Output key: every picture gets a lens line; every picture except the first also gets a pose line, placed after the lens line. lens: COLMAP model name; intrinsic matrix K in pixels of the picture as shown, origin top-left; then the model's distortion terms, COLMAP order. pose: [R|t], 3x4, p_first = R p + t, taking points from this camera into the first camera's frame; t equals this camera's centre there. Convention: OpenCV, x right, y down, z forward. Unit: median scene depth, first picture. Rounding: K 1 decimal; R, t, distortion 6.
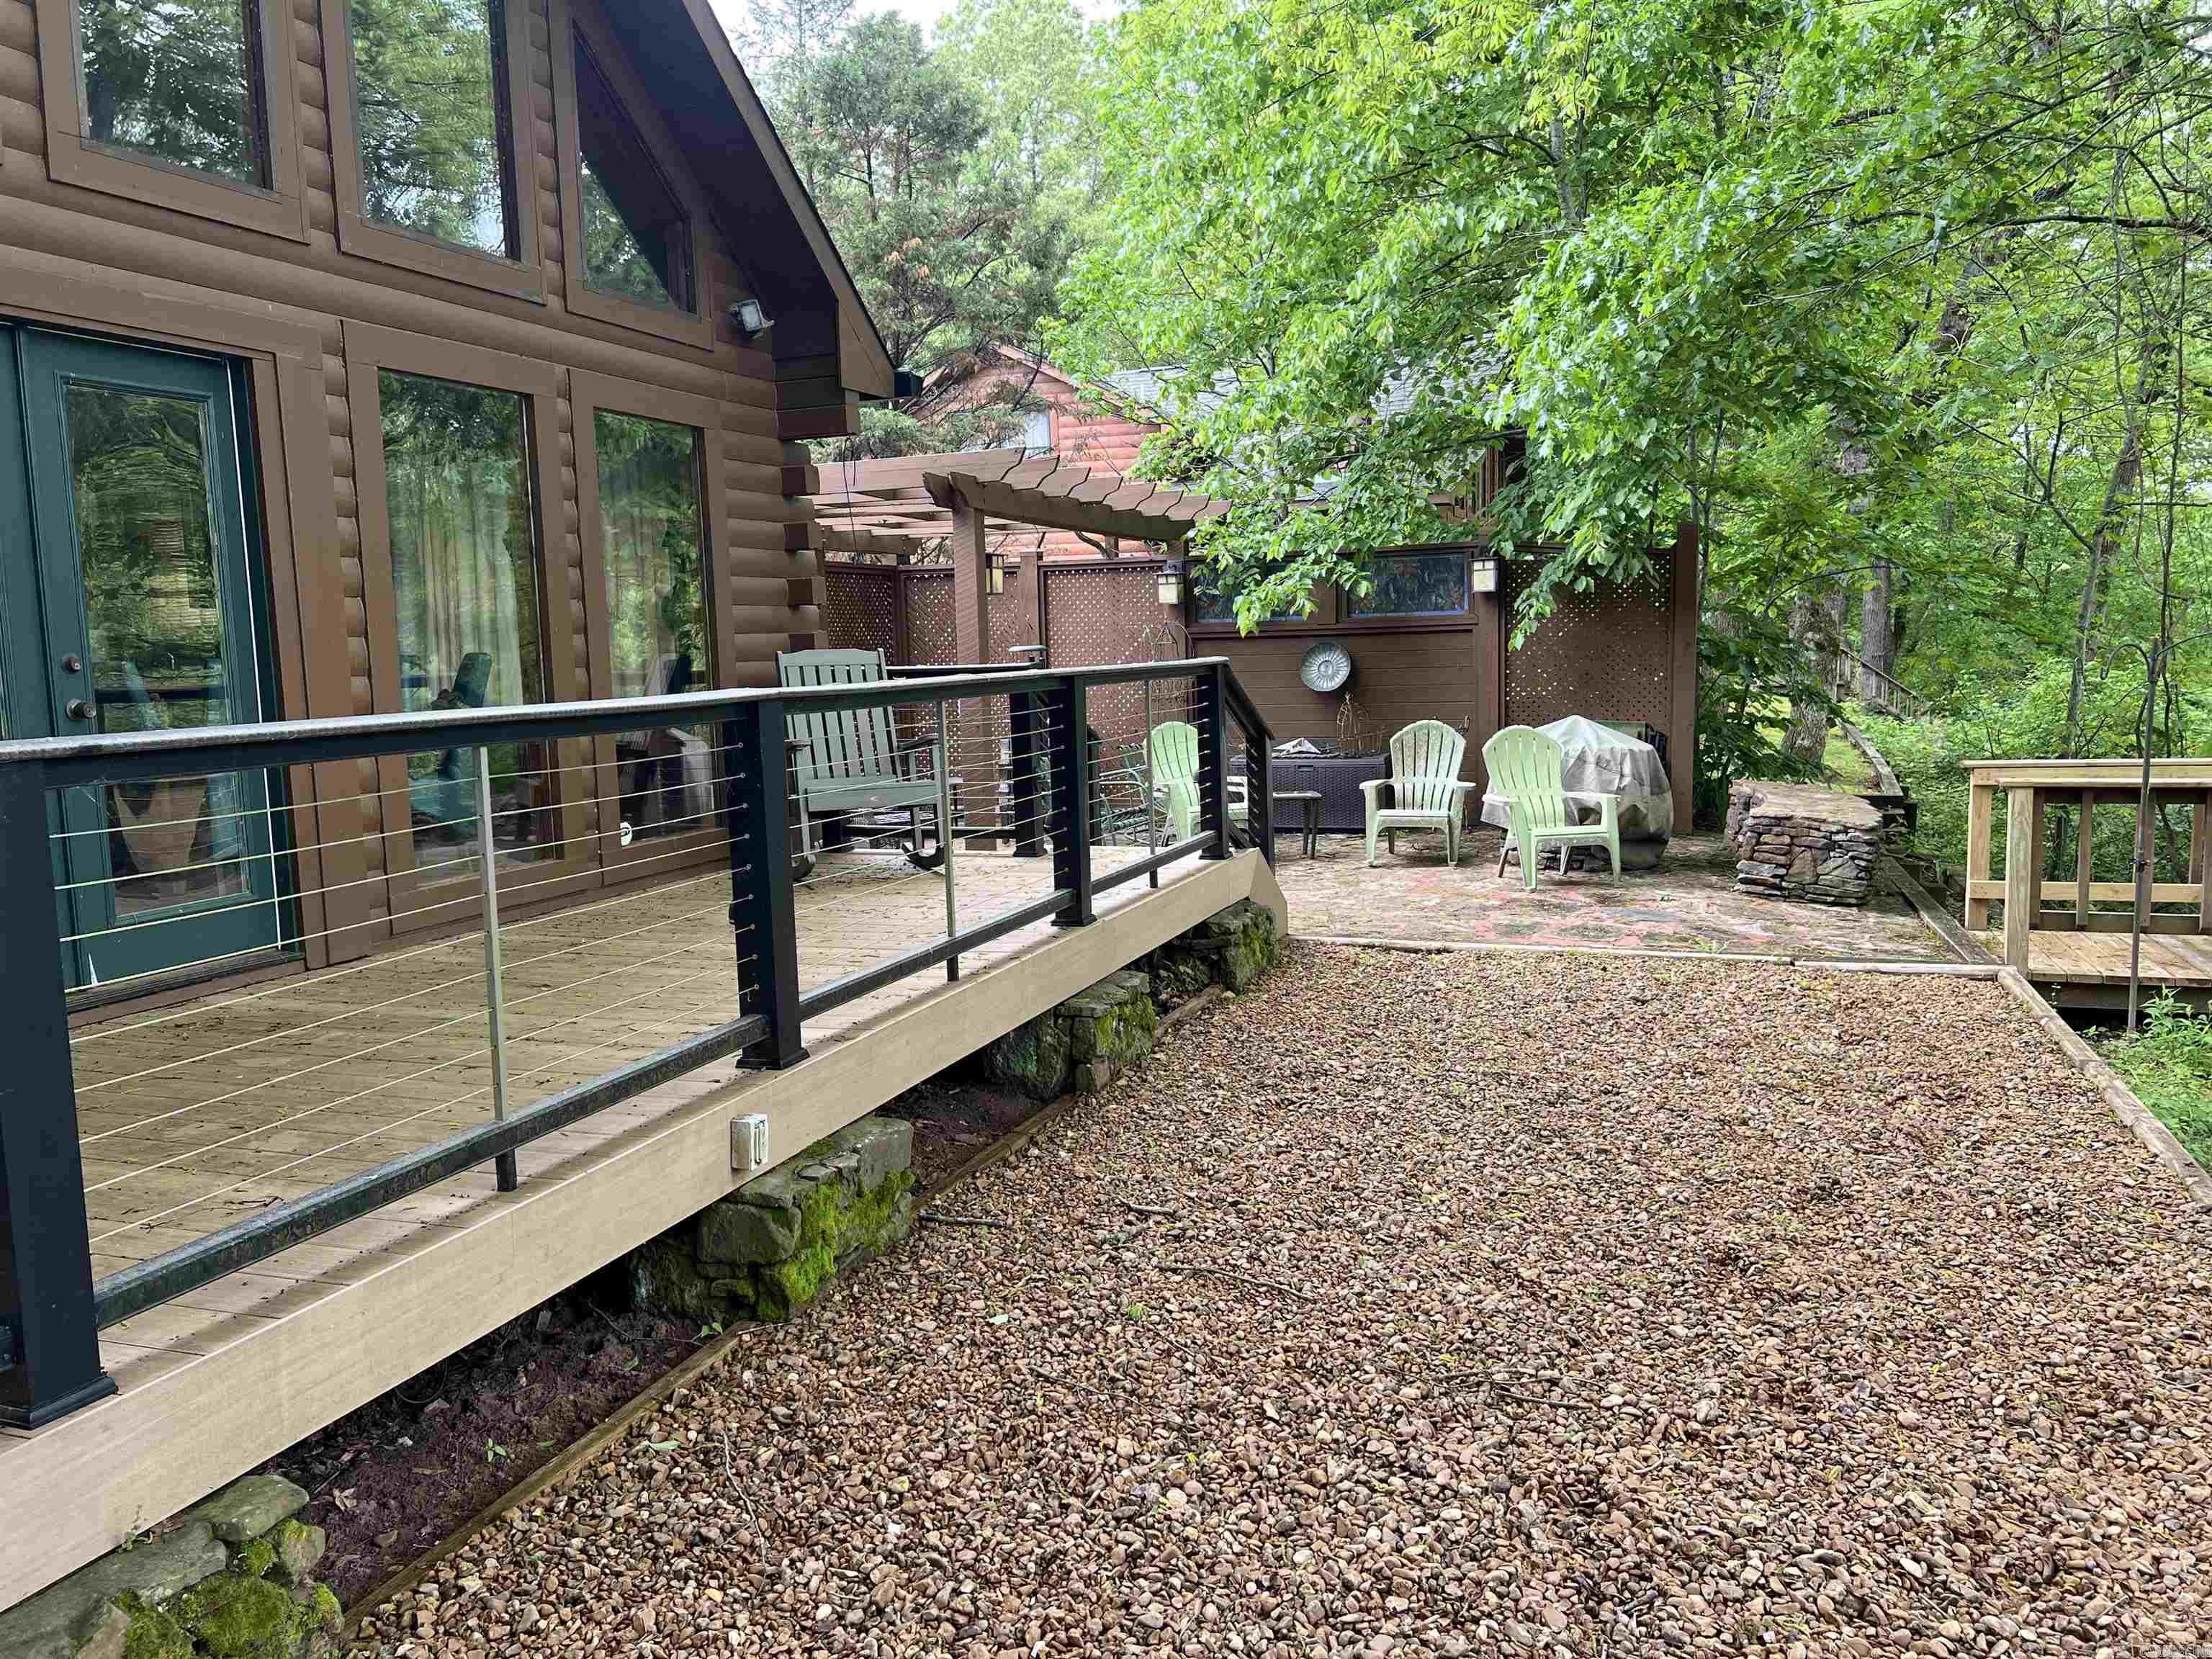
lens RADIAL K [[1676.0, 0, 1106.0], [0, 1676.0, 829.5], [0, 0, 1]] dist [0.064529, -0.079114]
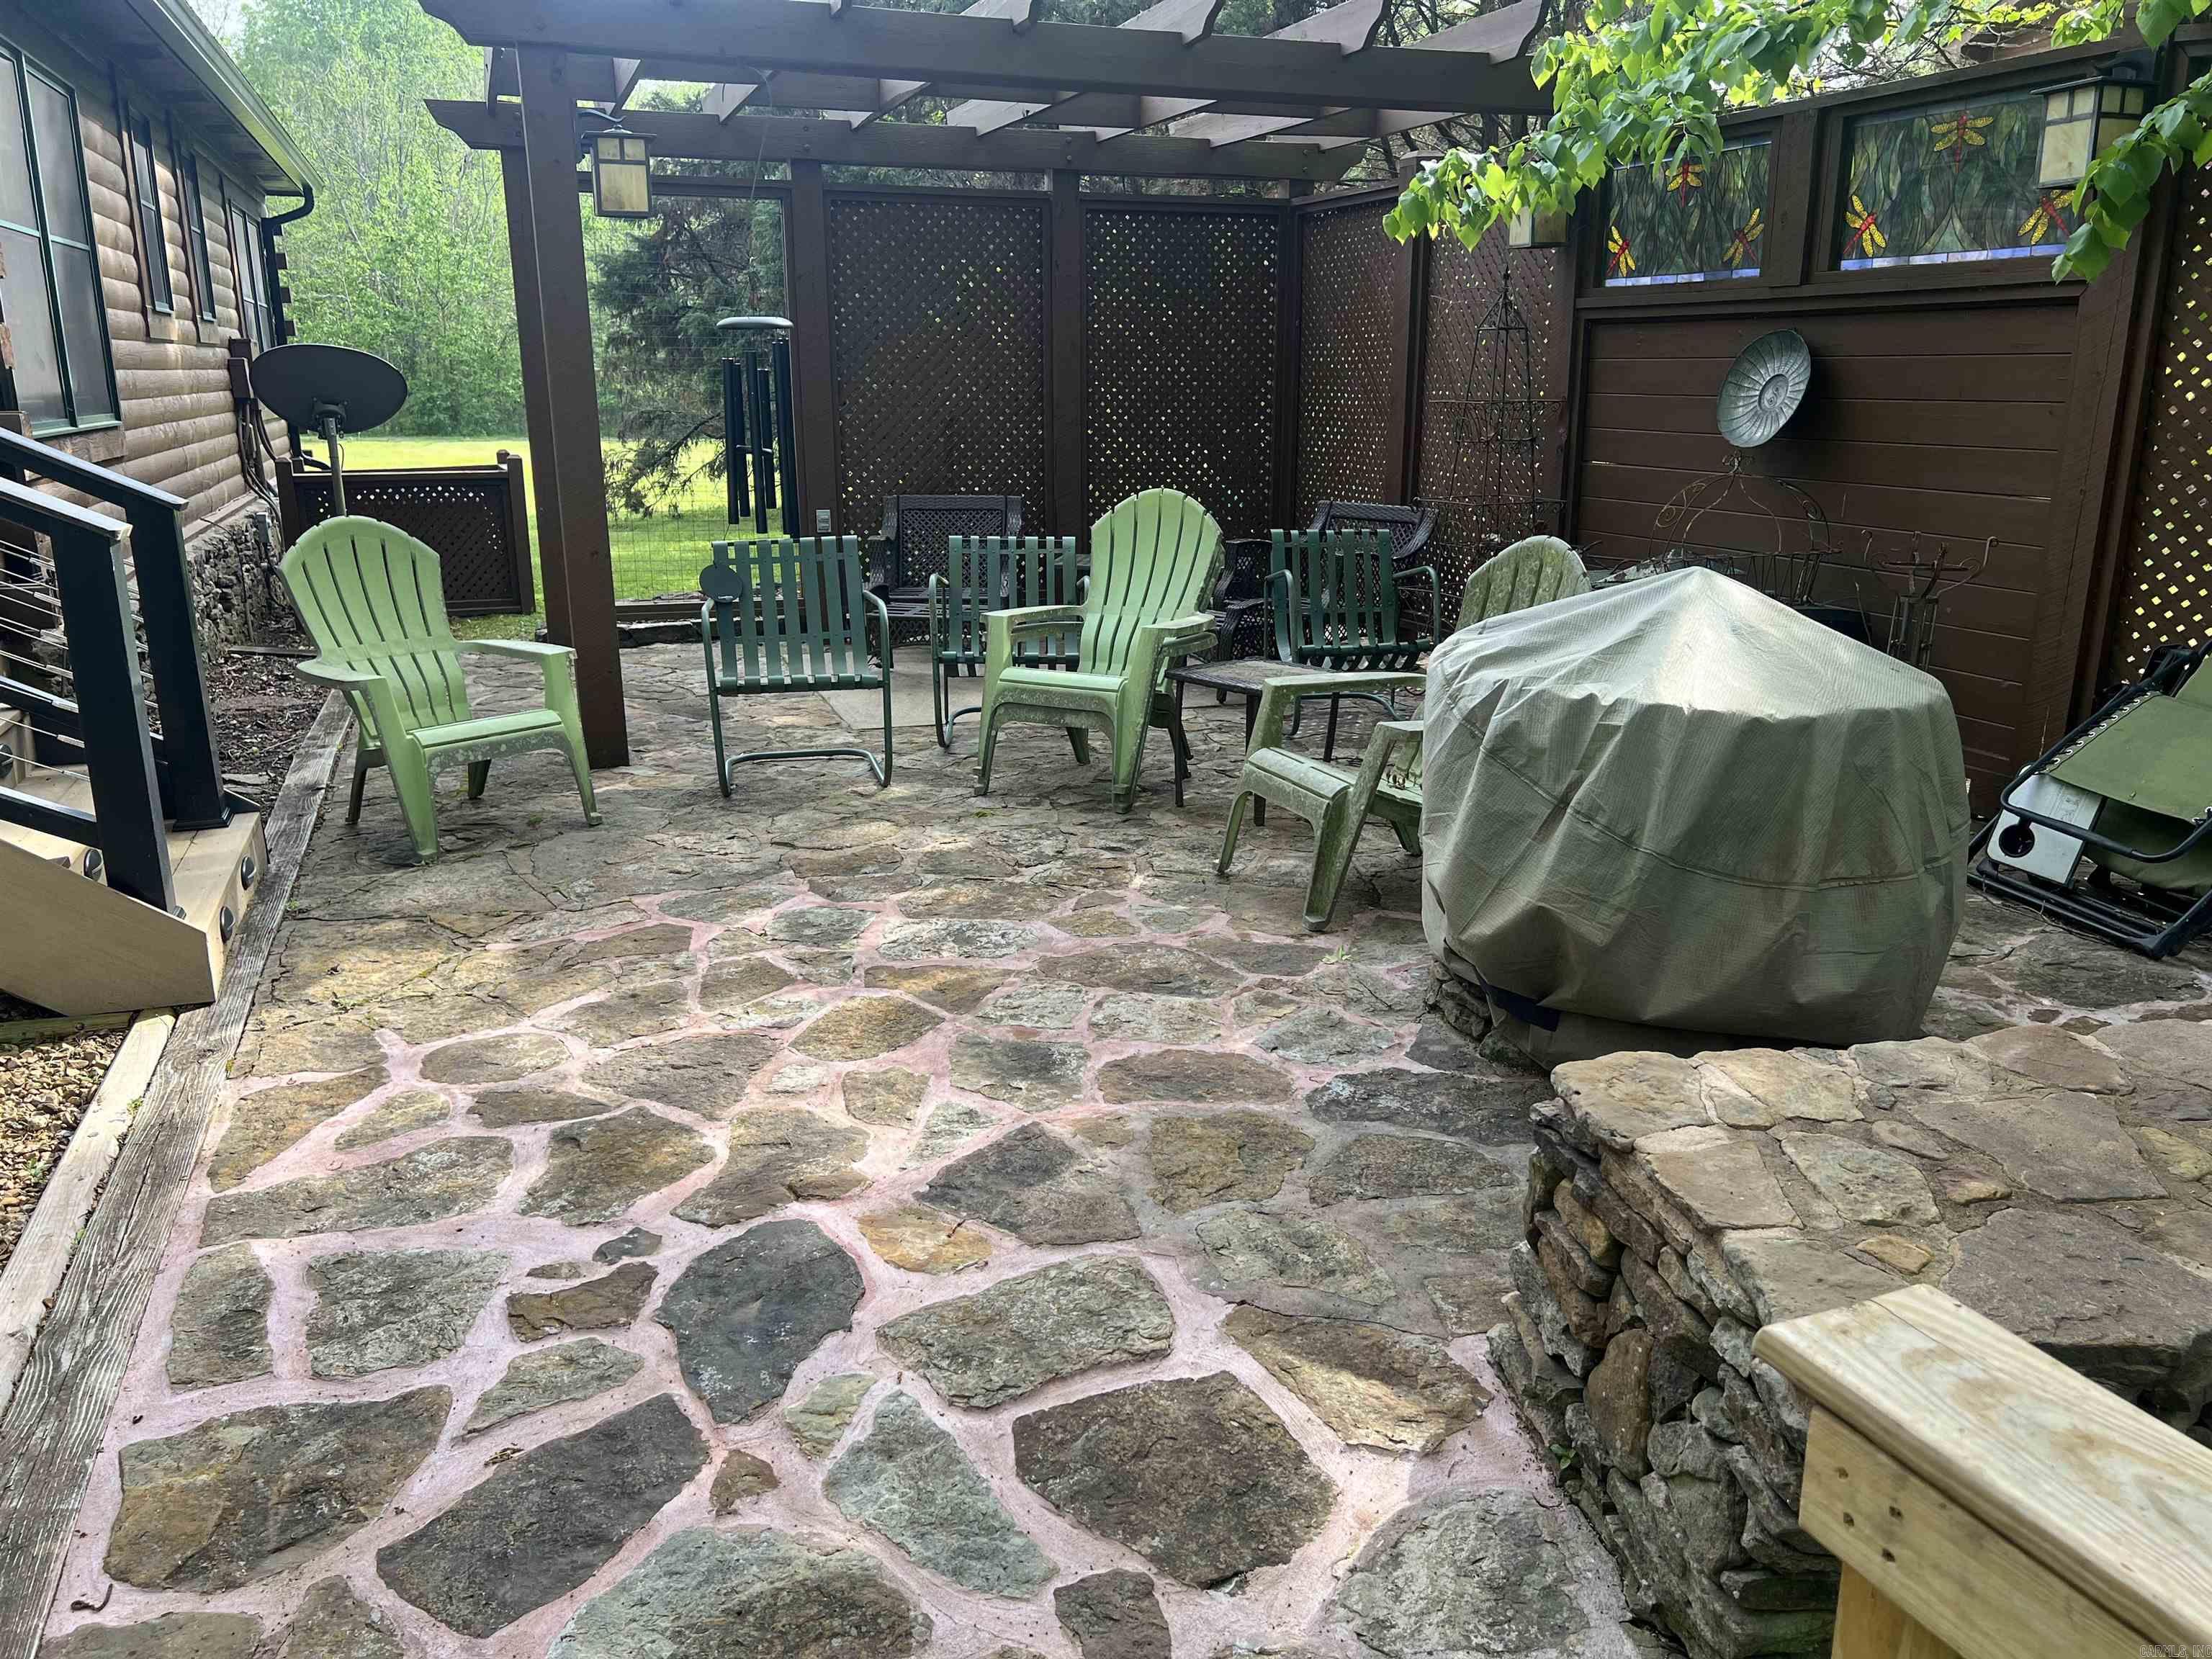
lens RADIAL K [[1676.0, 0, 1106.0], [0, 1676.0, 829.5], [0, 0, 1]] dist [0.064529, -0.079114]
pose [[0.658771, 0.225173, -0.717856, 0.474388], [-0.105028, 0.972342, 0.208615, -0.078341], [0.744976, -0.062034, 0.664200, 0.754915]]
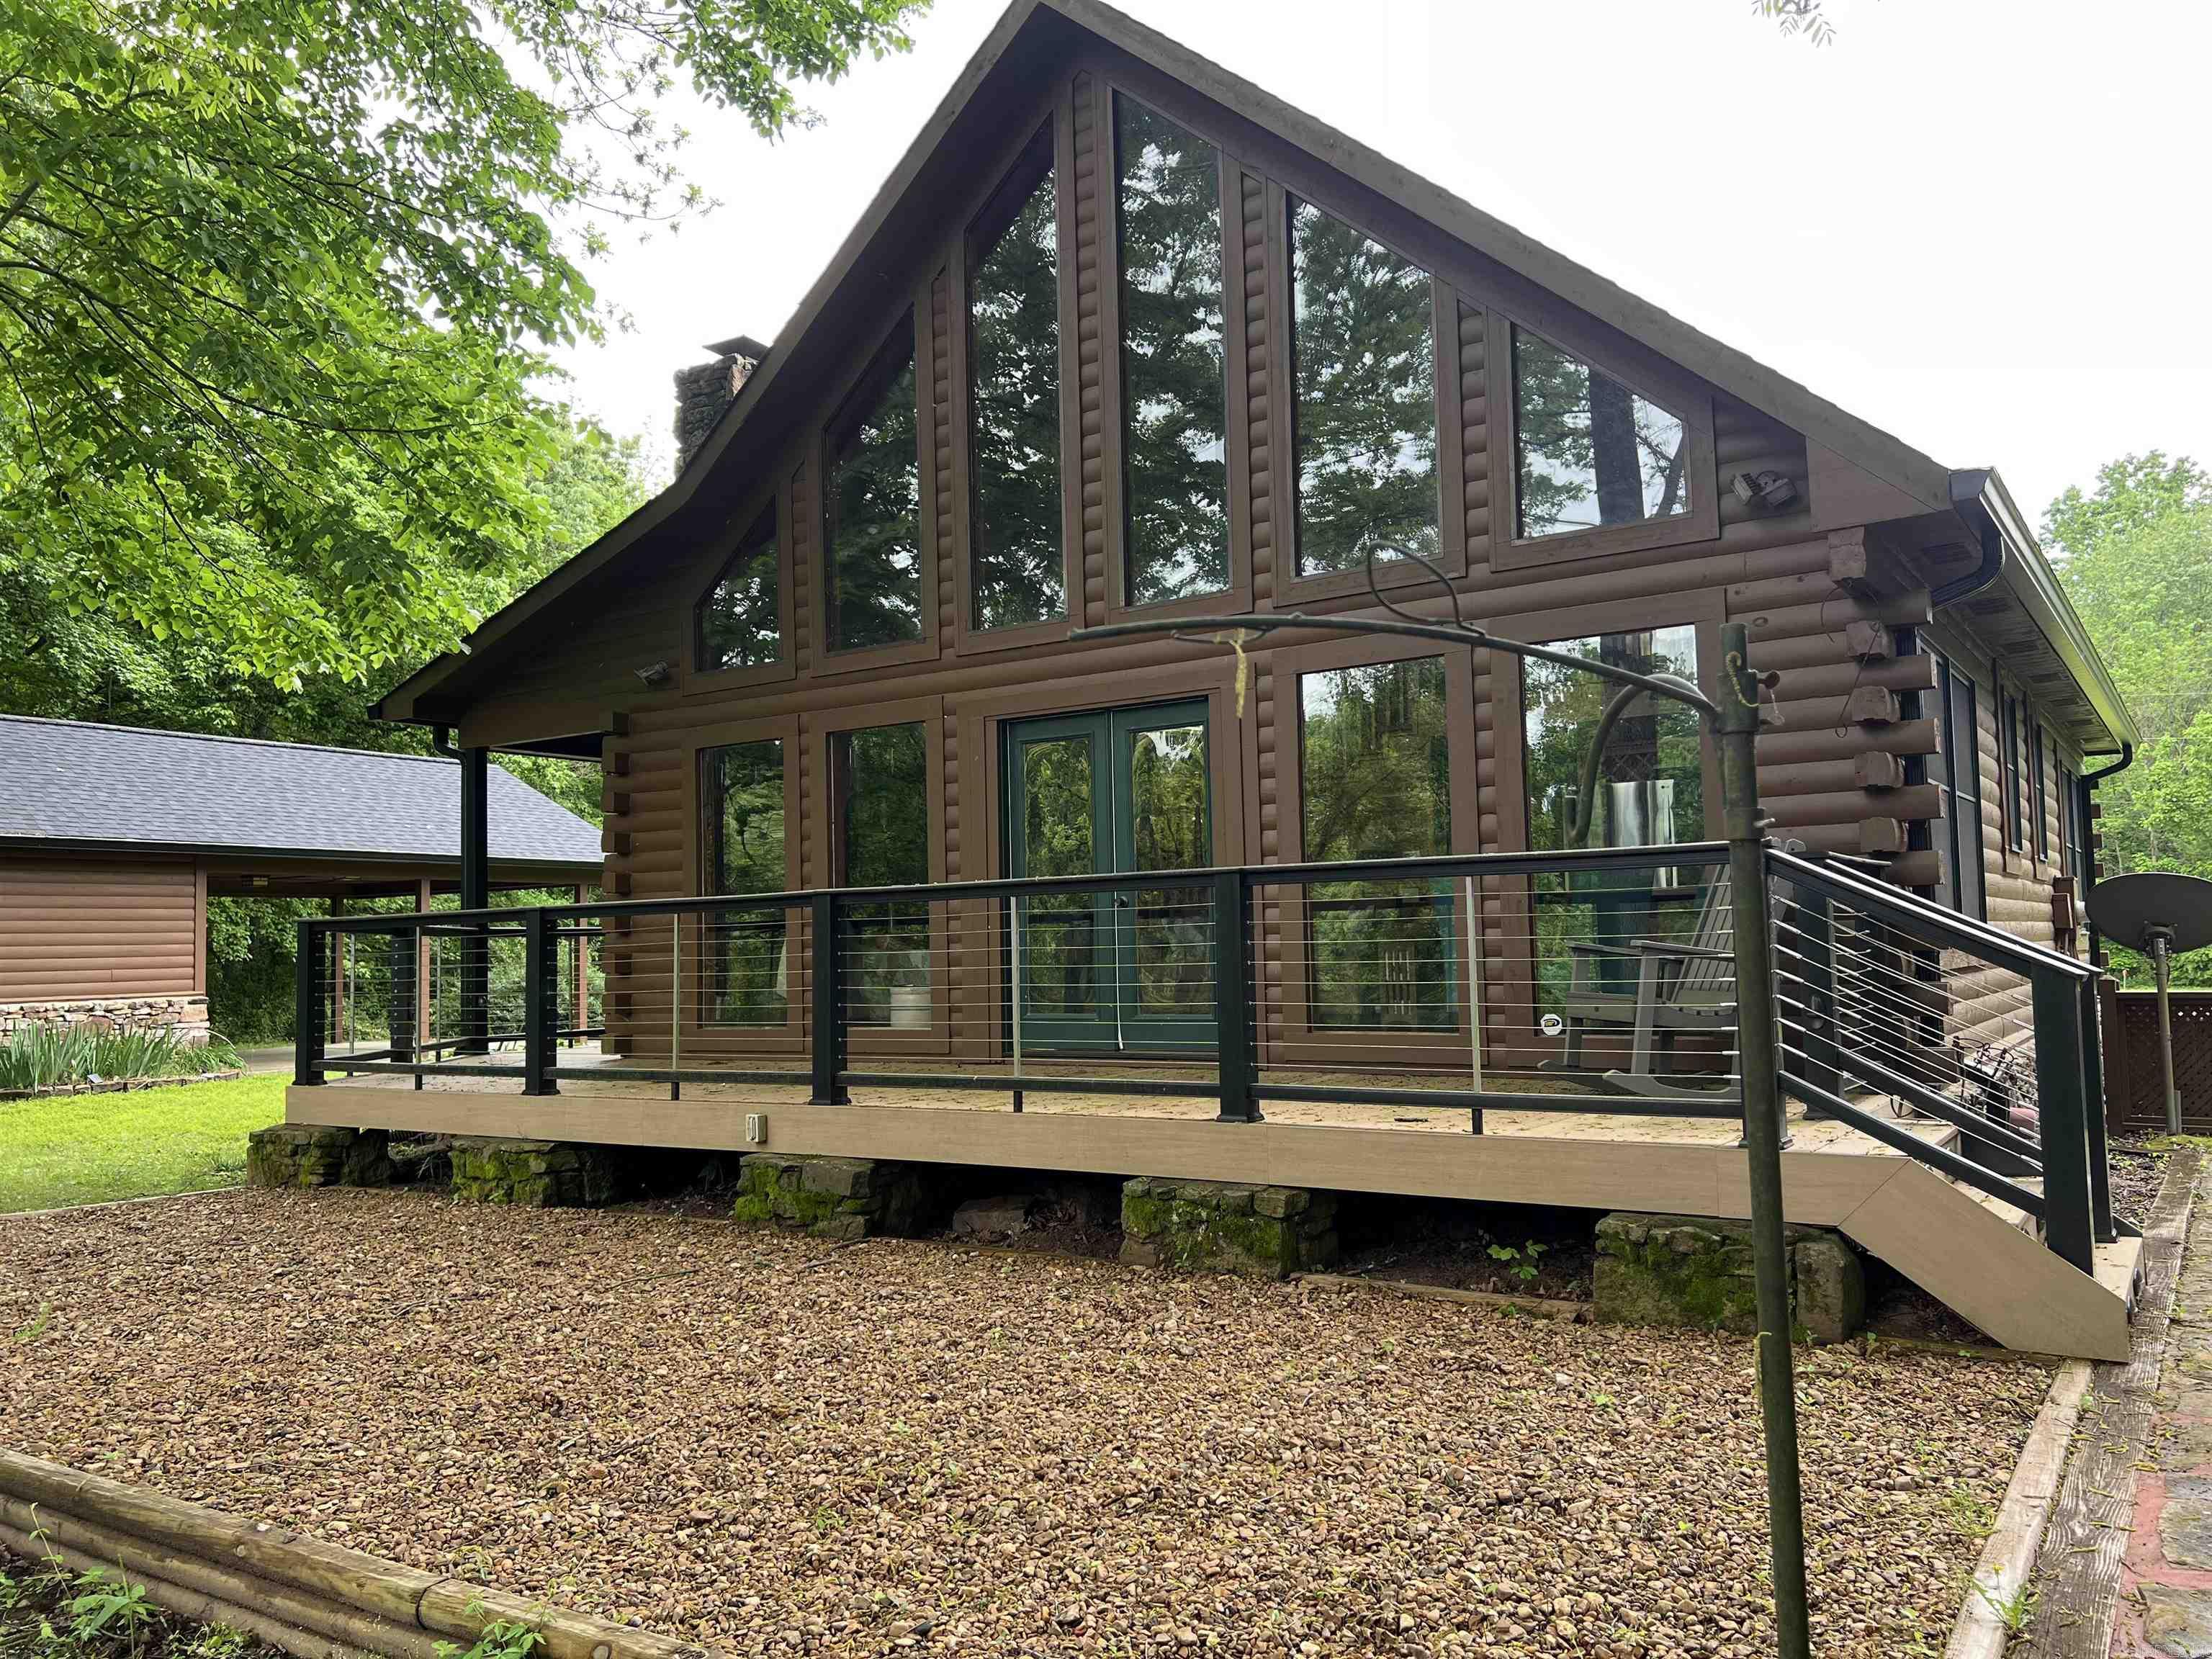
lens RADIAL K [[1676.0, 0, 1106.0], [0, 1676.0, 829.5], [0, 0, 1]] dist [0.064529, -0.079114]
pose [[-0.213533, -0.034143, -0.976339, 0.588259], [-0.086076, 0.996160, -0.016010, -0.054914], [0.973136, 0.080620, -0.215652, 0.677167]]
